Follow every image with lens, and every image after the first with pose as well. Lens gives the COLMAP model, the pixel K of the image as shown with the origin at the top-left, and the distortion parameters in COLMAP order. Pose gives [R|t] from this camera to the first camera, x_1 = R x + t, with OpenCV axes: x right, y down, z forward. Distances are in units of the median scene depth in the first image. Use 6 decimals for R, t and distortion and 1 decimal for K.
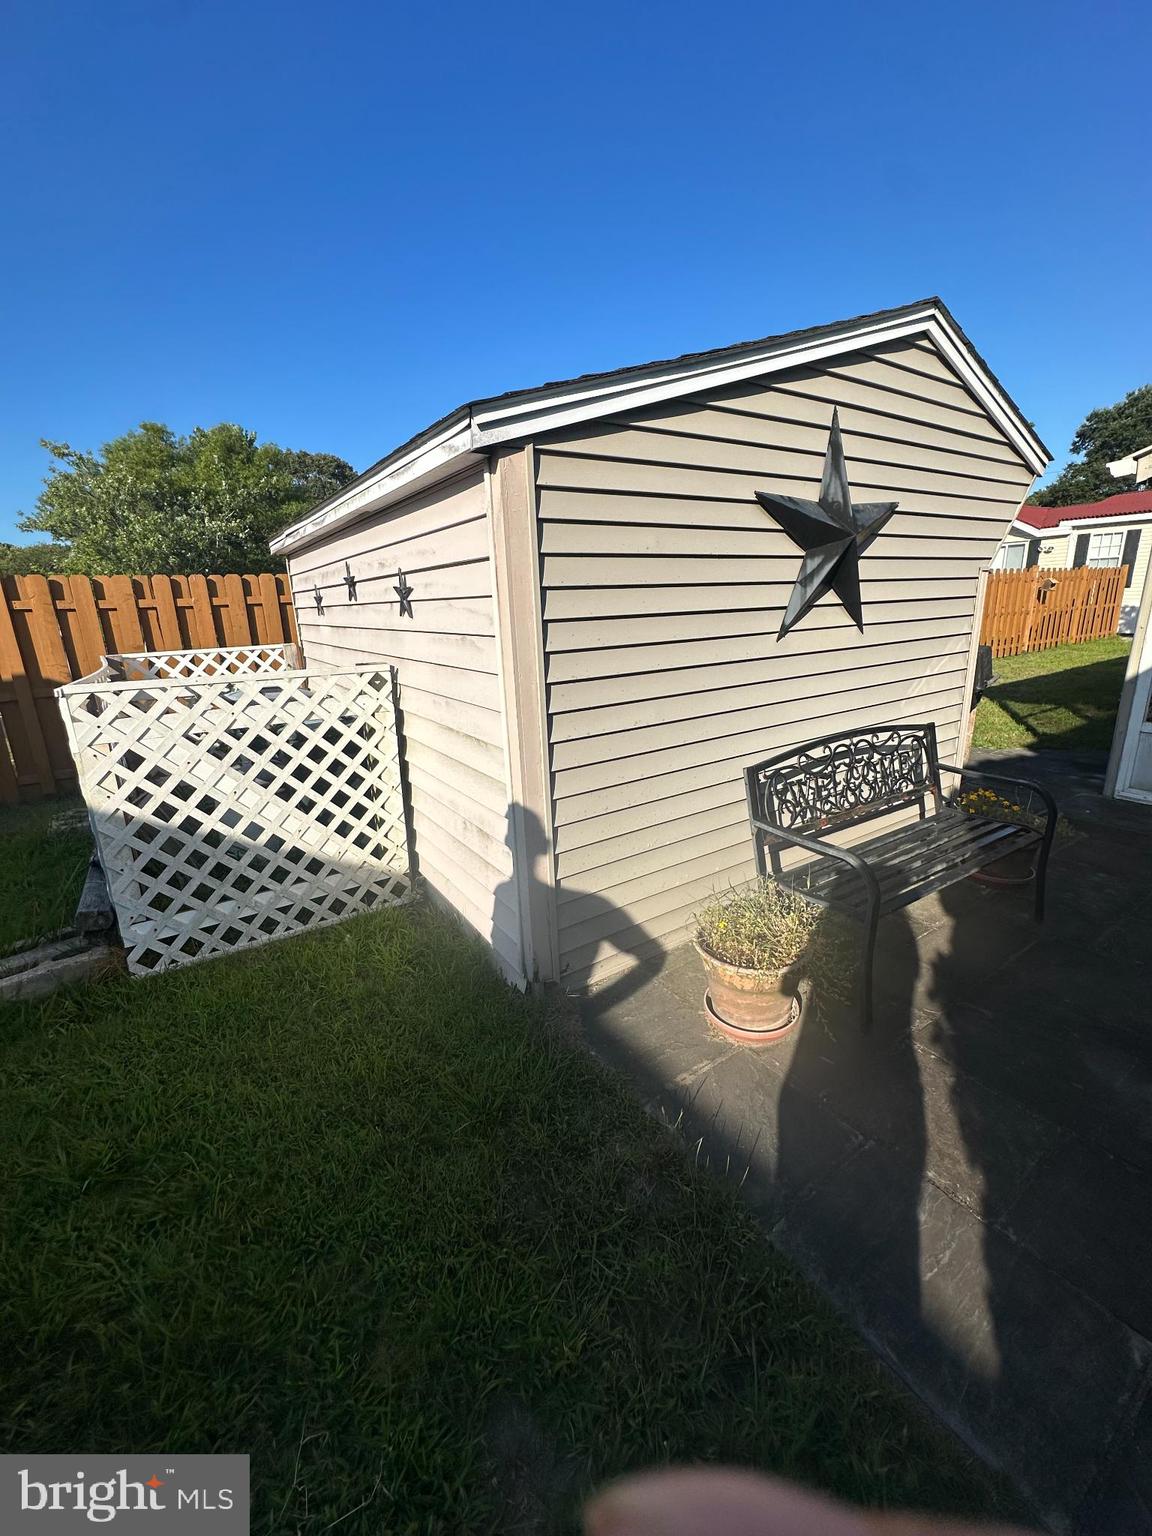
lens RADIAL K [[619.5, 0, 576.0], [0, 619.5, 768.0], [0, 0, 1]] dist [-0.001355, -0.000239]
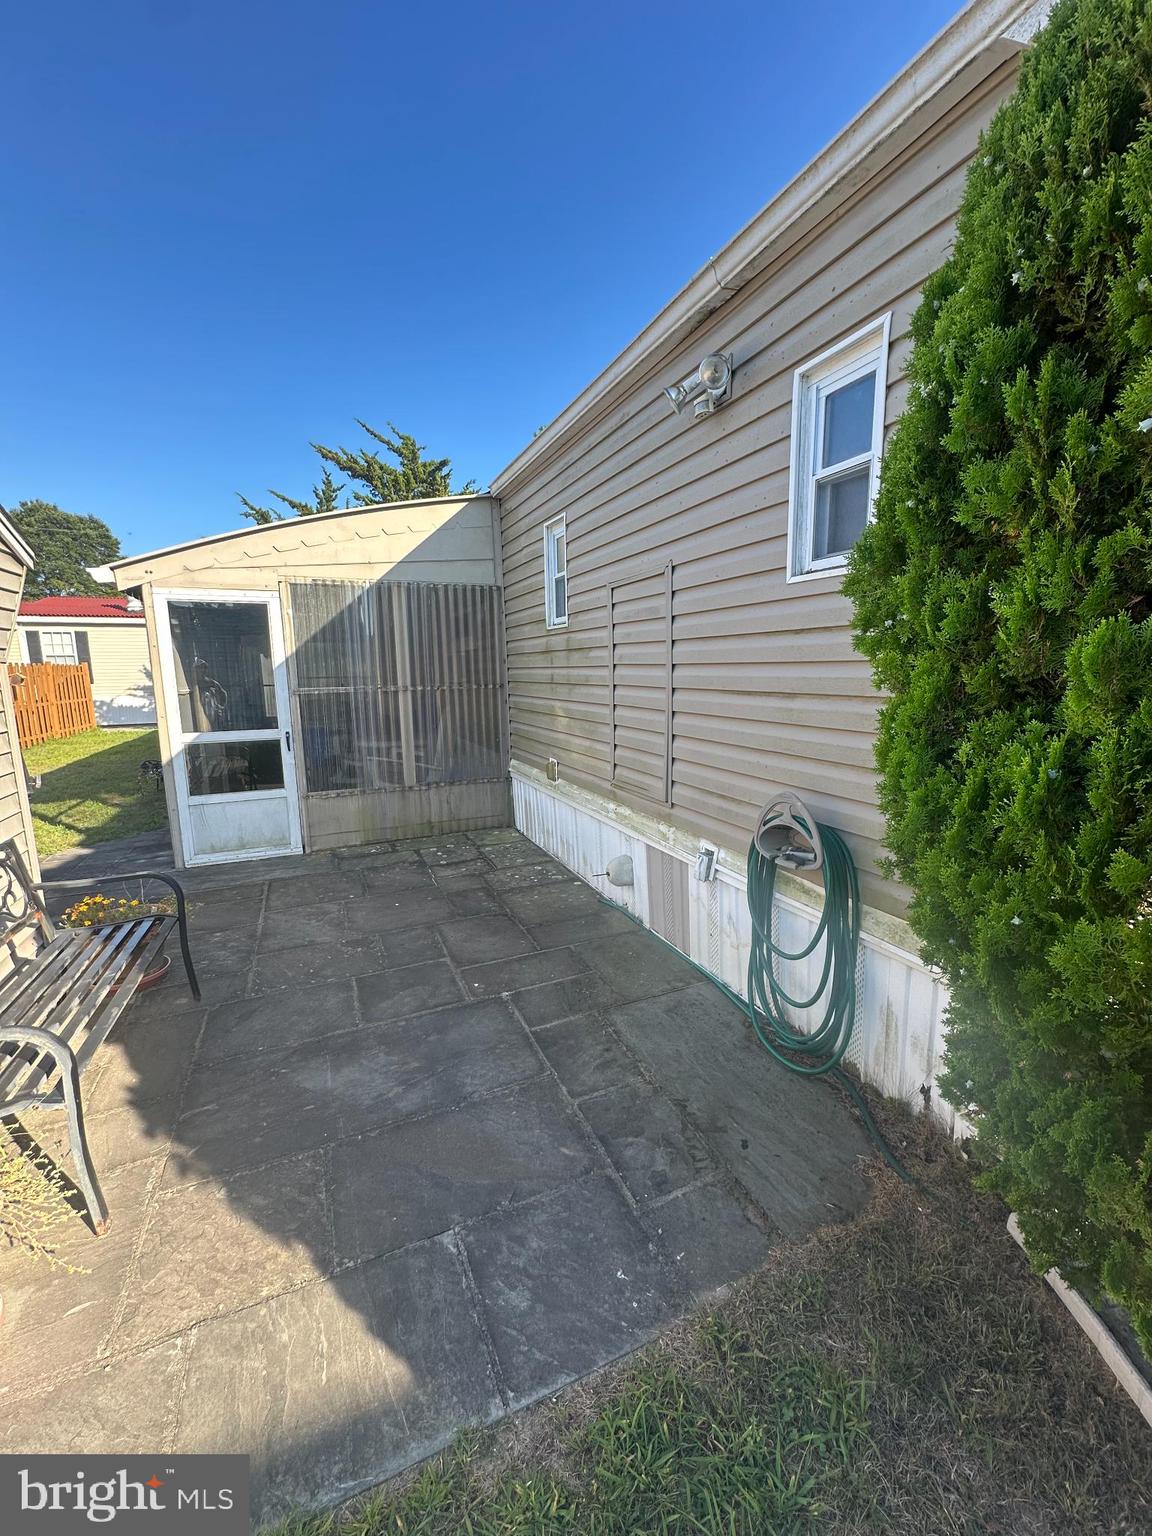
lens RADIAL K [[619.5, 0, 576.0], [0, 619.5, 768.0], [0, 0, 1]] dist [-0.001355, -0.000239]
pose [[0.163548, -0.124339, 0.978668, -0.092723], [0.268534, 0.960178, 0.077115, -0.025920], [-0.949285, 0.250194, 0.190424, 0.106067]]
